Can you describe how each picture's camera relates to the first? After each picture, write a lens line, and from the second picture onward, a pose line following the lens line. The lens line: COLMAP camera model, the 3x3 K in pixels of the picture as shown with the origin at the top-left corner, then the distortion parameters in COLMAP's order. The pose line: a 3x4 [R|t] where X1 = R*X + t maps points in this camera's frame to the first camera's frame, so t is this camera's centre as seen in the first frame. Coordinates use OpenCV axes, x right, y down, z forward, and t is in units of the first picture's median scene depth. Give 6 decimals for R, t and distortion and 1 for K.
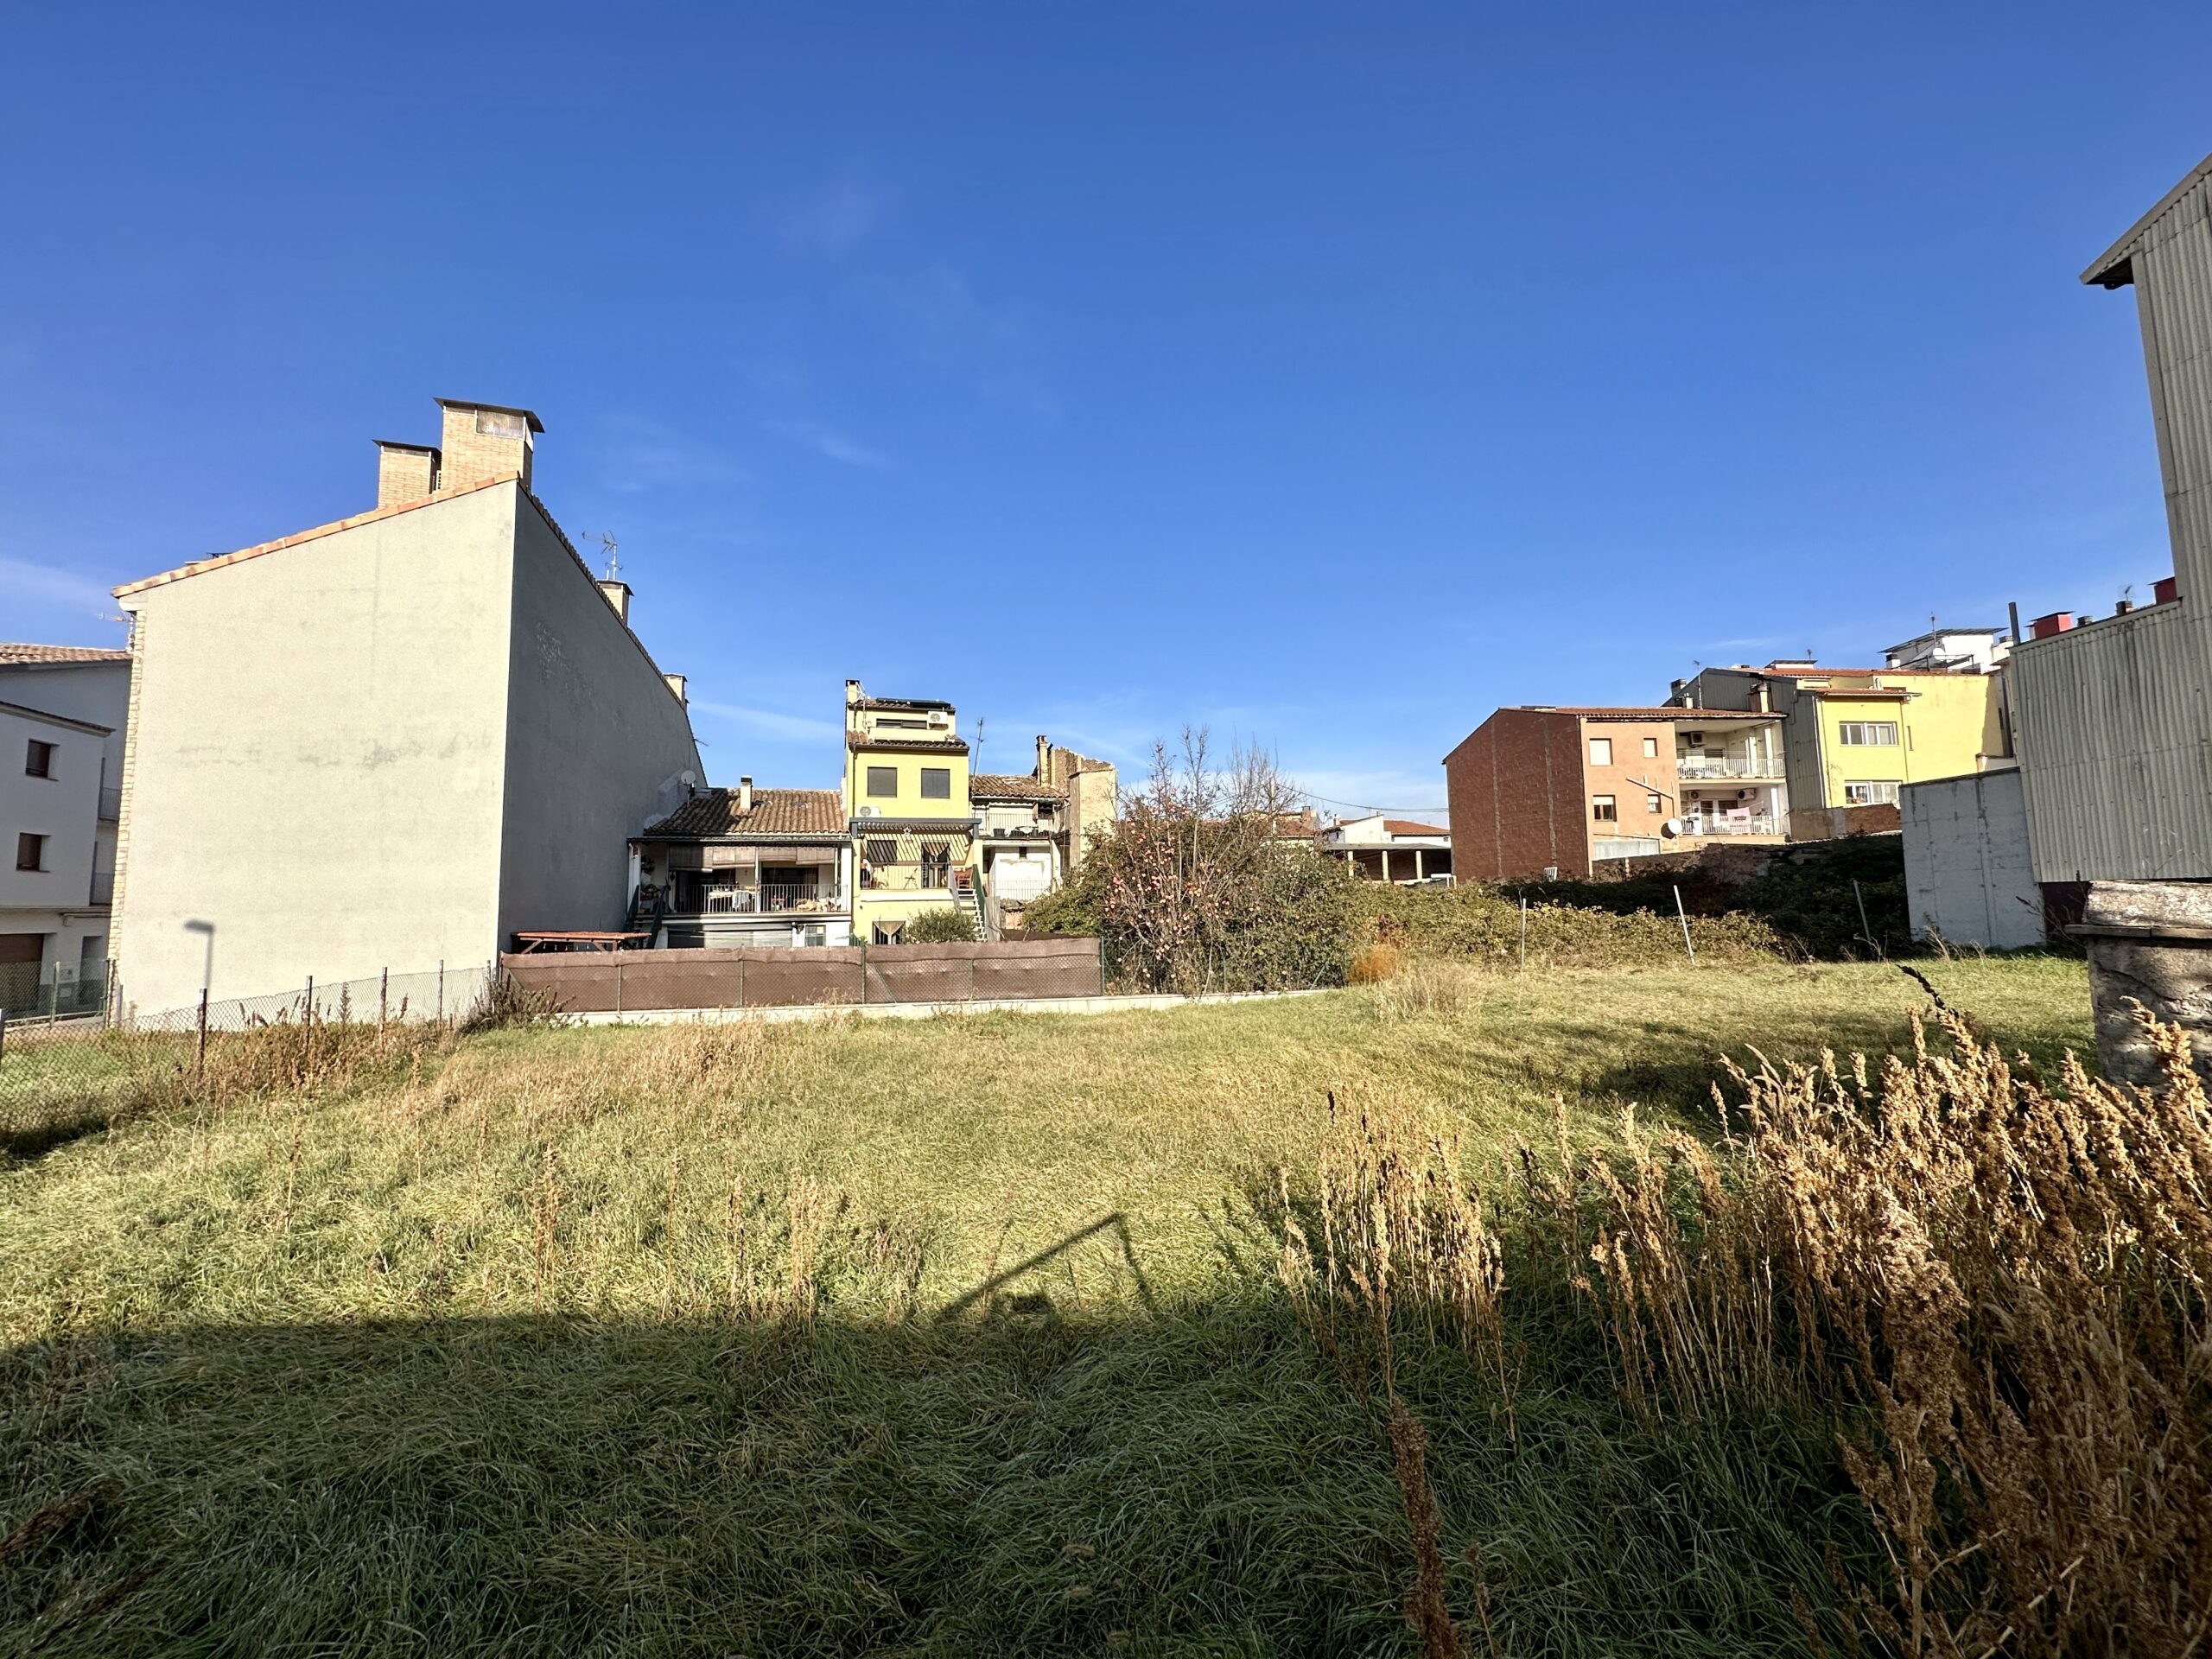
lens RADIAL K [[879.5, 0, 1103.4], [0, 879.5, 831.7], [0, 0, 1]] dist [-0.001532, -0.000184]
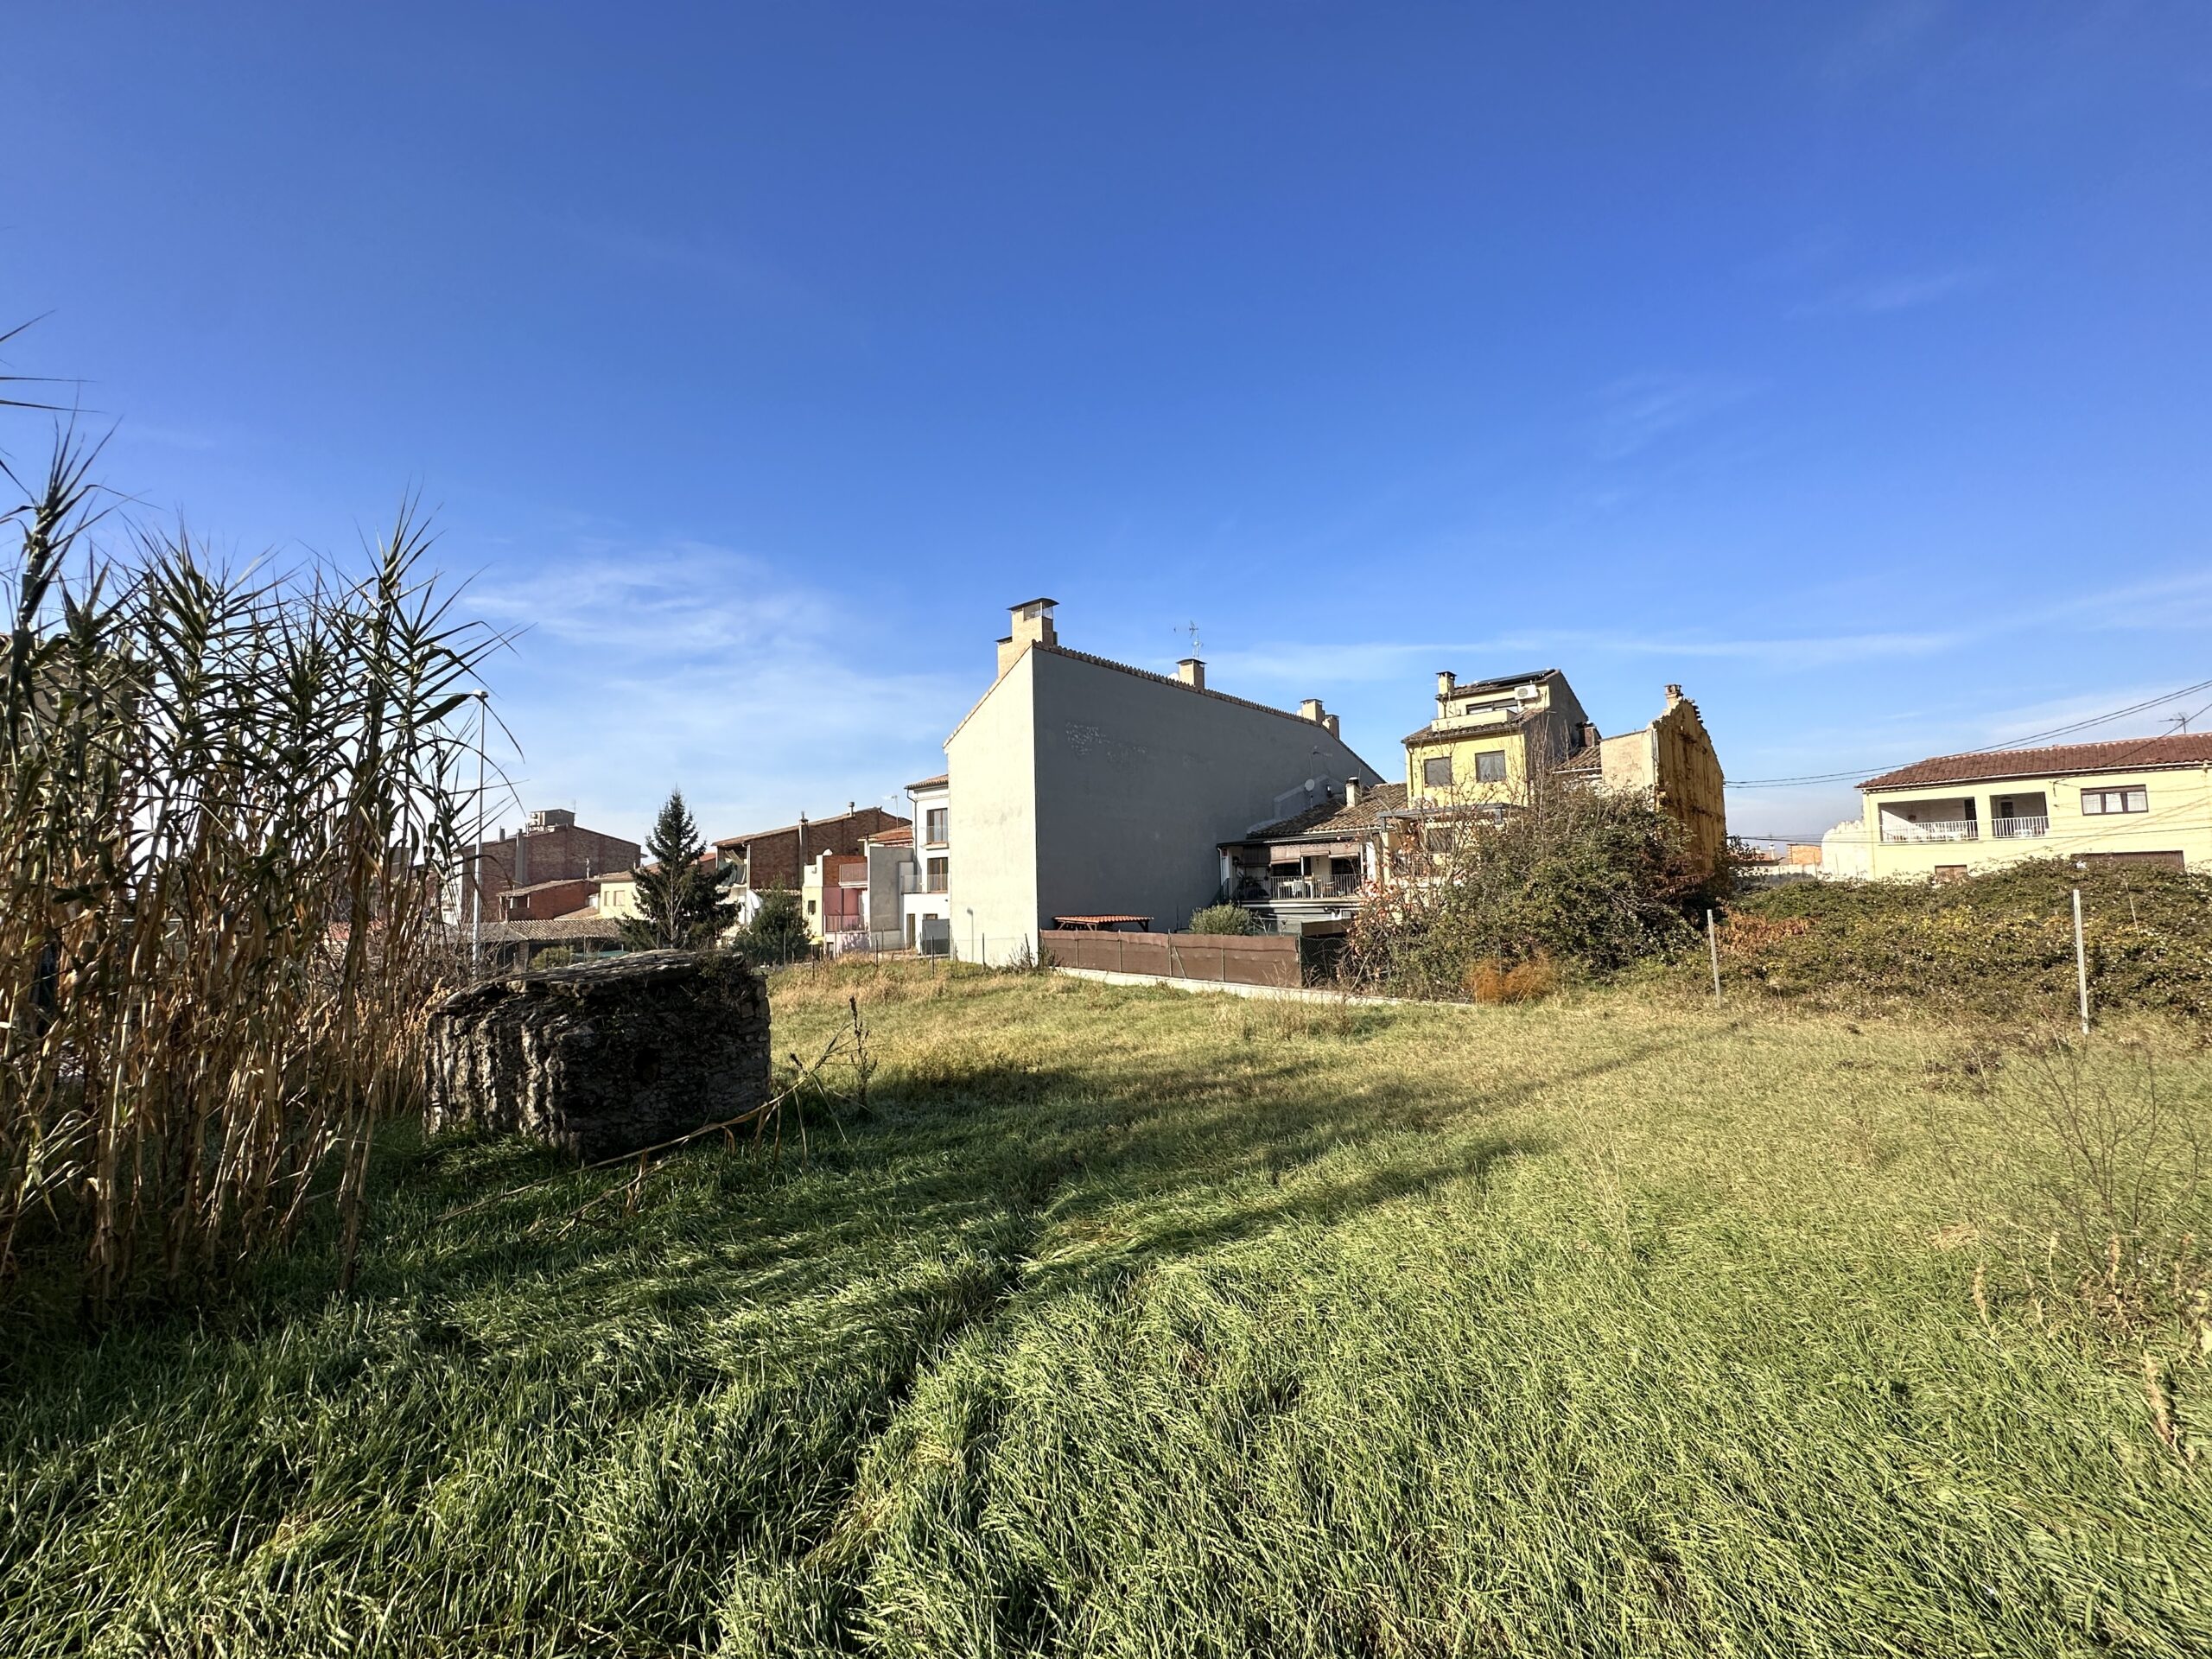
lens RADIAL K [[893.5, 0, 1121.9], [0, 893.5, 827.2], [0, 0, 1]] dist [0.000936, 0.000013]
pose [[0.539146, -0.057852, -0.840223, 0.527401], [0.087827, 0.996061, -0.012225, -0.014075], [0.837620, -0.067203, 0.542103, 0.131495]]
